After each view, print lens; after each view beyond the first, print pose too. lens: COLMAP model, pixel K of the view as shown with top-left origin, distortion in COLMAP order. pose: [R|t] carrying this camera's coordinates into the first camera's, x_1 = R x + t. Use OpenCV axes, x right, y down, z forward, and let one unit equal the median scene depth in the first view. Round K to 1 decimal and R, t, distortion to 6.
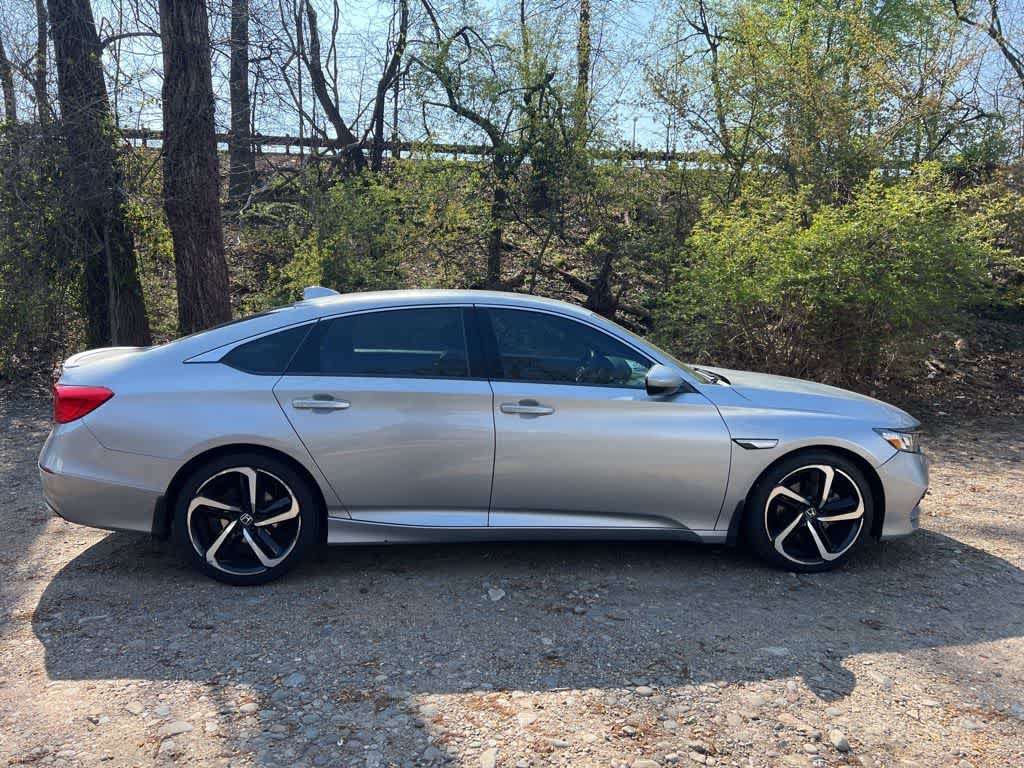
lens RADIAL K [[765.8, 0, 508.0], [0, 765.8, 390.9], [0, 0, 1]] dist [0.052245, -0.056211]
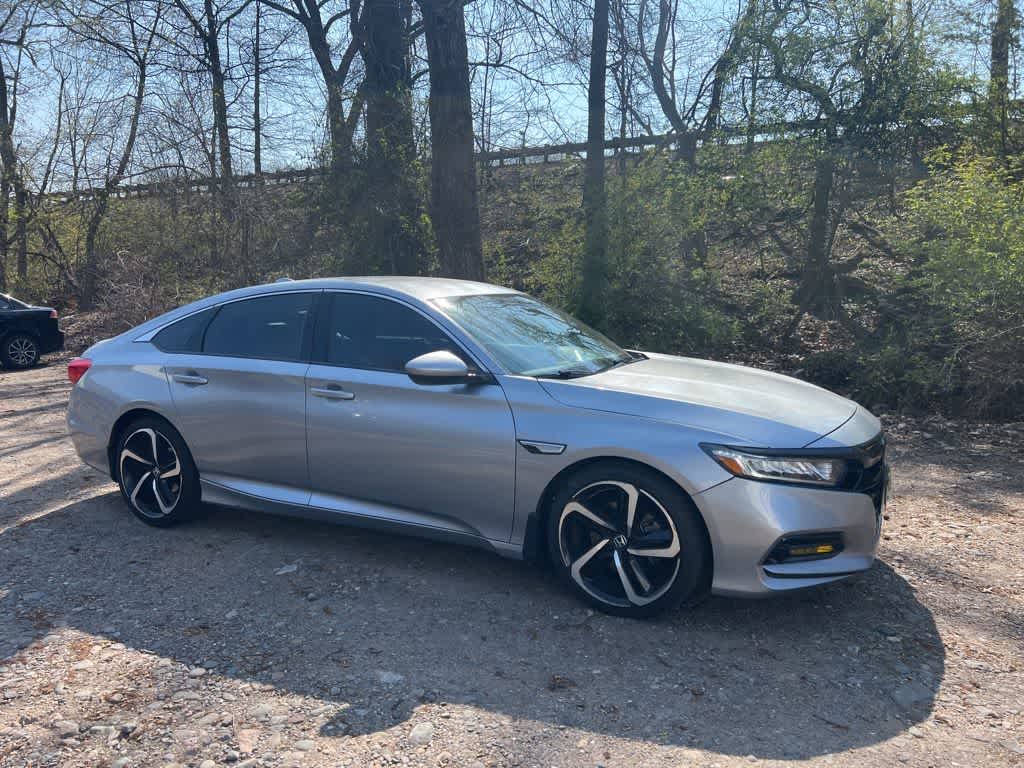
lens RADIAL K [[765.8, 0, 506.5], [0, 765.8, 390.3], [0, 0, 1]] dist [0.052245, -0.056211]
pose [[0.833979, 0.047586, -0.549741, 0.740955], [-0.045162, 0.998818, 0.017947, -0.007555], [0.549945, 0.009860, 0.835143, 0.272792]]
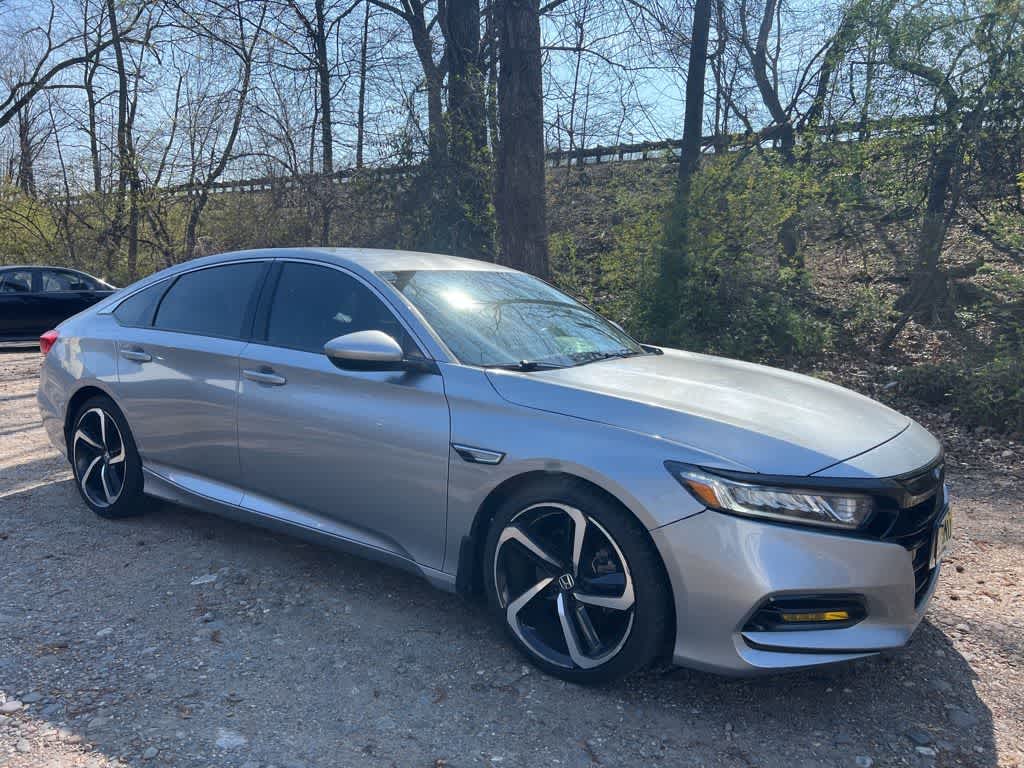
lens RADIAL K [[765.8, 0, 511.1], [0, 765.8, 379.0], [0, 0, 1]] dist [0.052245, -0.056211]
pose [[0.755412, 0.074888, -0.650957, 0.766304], [-0.090352, 0.995863, 0.009717, -0.006551], [0.648991, 0.051475, 0.759053, 0.503324]]
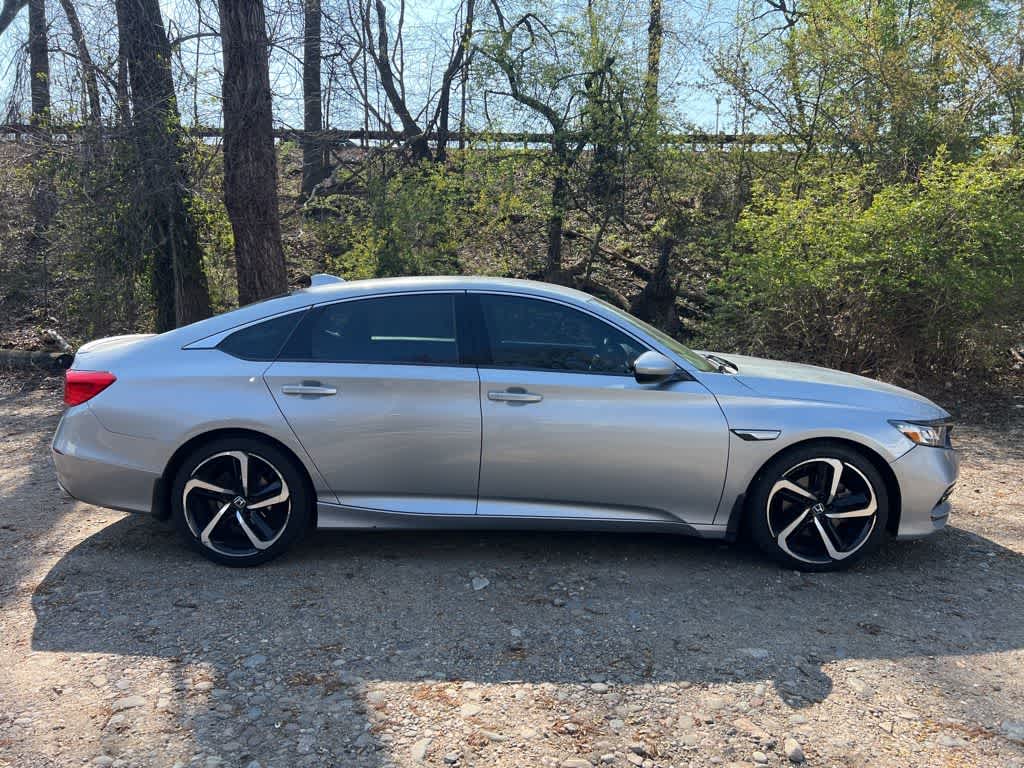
lens RADIAL K [[765.8, 0, 507.7], [0, 765.8, 384.2], [0, 0, 1]] dist [0.052245, -0.056211]
pose [[0.994248, 0.005951, -0.106937, 0.116430], [-0.005400, 0.999971, 0.005445, 0.002619], [0.106967, -0.004837, 0.994251, 0.020071]]
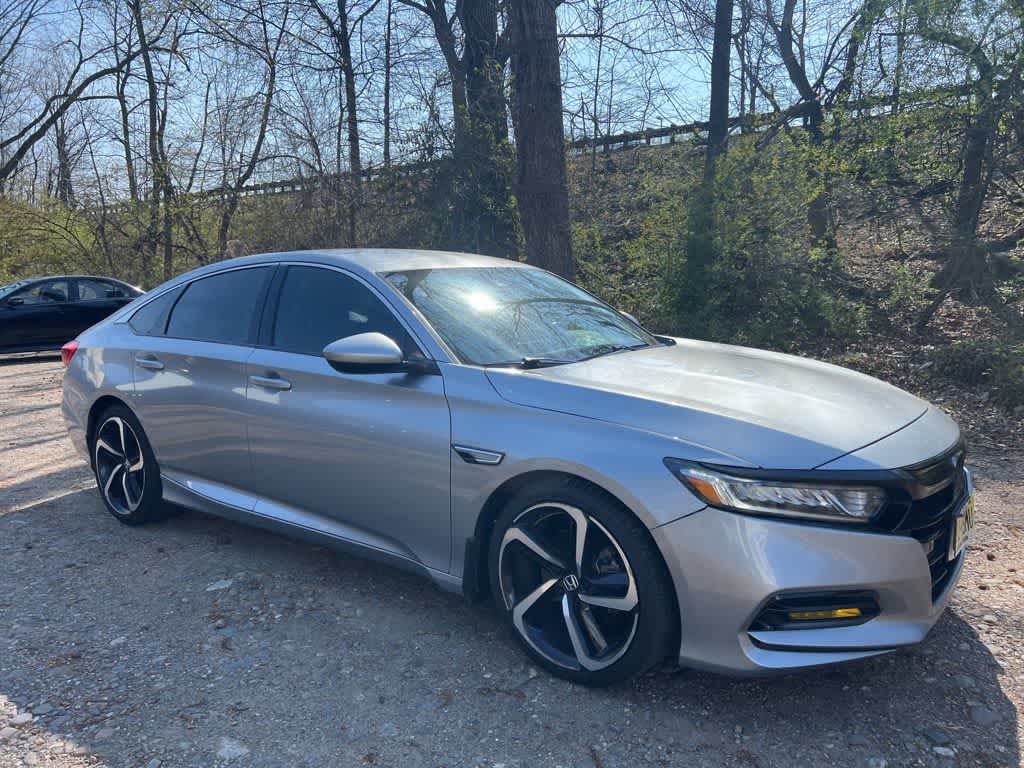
lens RADIAL K [[765.8, 0, 516.8], [0, 765.8, 376.3], [0, 0, 1]] dist [0.052245, -0.056211]
pose [[0.730545, 0.055873, -0.680575, 0.783052], [-0.056715, 0.998168, 0.021067, -0.015359], [0.680505, 0.023209, 0.732376, 0.532940]]
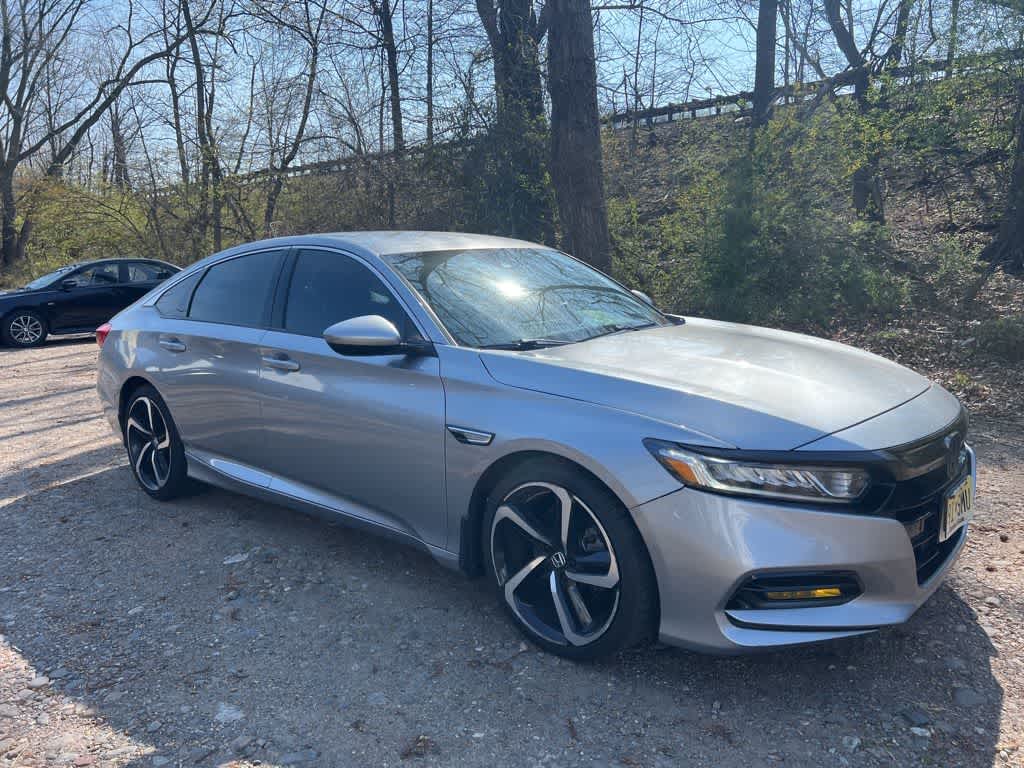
lens RADIAL K [[765.8, 0, 521.8], [0, 765.8, 376.3], [0, 0, 1]] dist [0.052245, -0.056211]
pose [[0.691443, 0.074106, -0.718620, 0.824655], [-0.051012, 0.997250, 0.053757, -0.022122], [0.720628, -0.000512, 0.693322, 0.560678]]
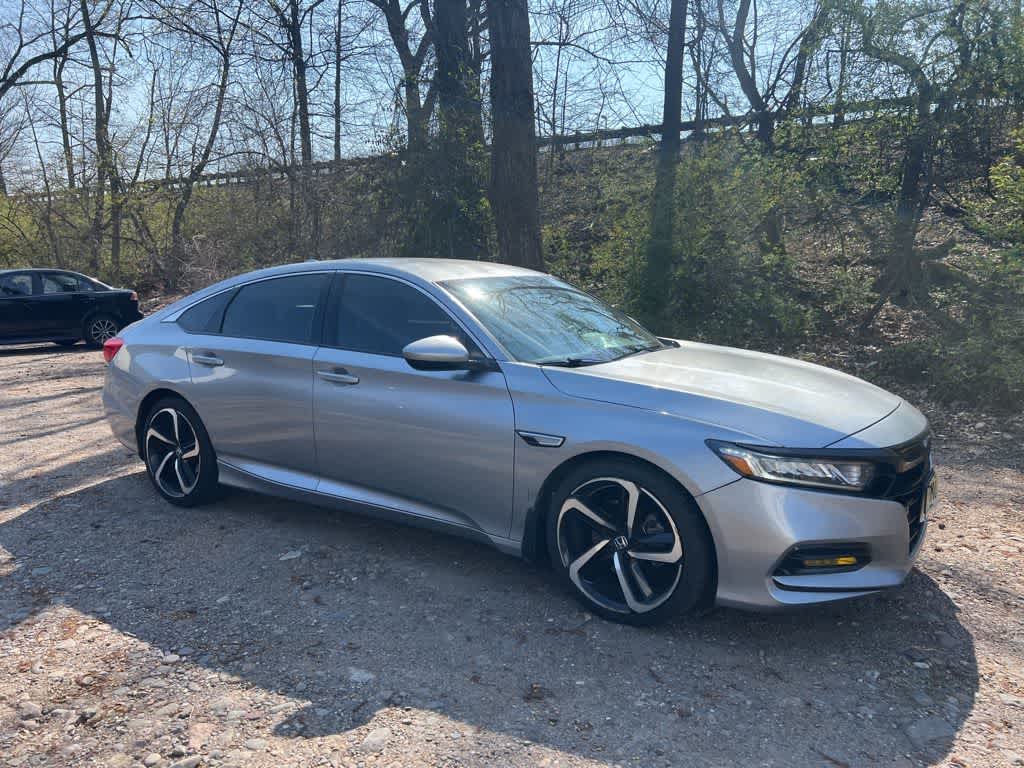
lens RADIAL K [[765.8, 0, 506.9], [0, 765.8, 390.4], [0, 0, 1]] dist [0.052245, -0.056211]
pose [[0.772690, 0.074535, -0.630392, 0.780937], [-0.063161, 0.997182, 0.040484, -0.011688], [0.631633, 0.008534, 0.775220, 0.361422]]
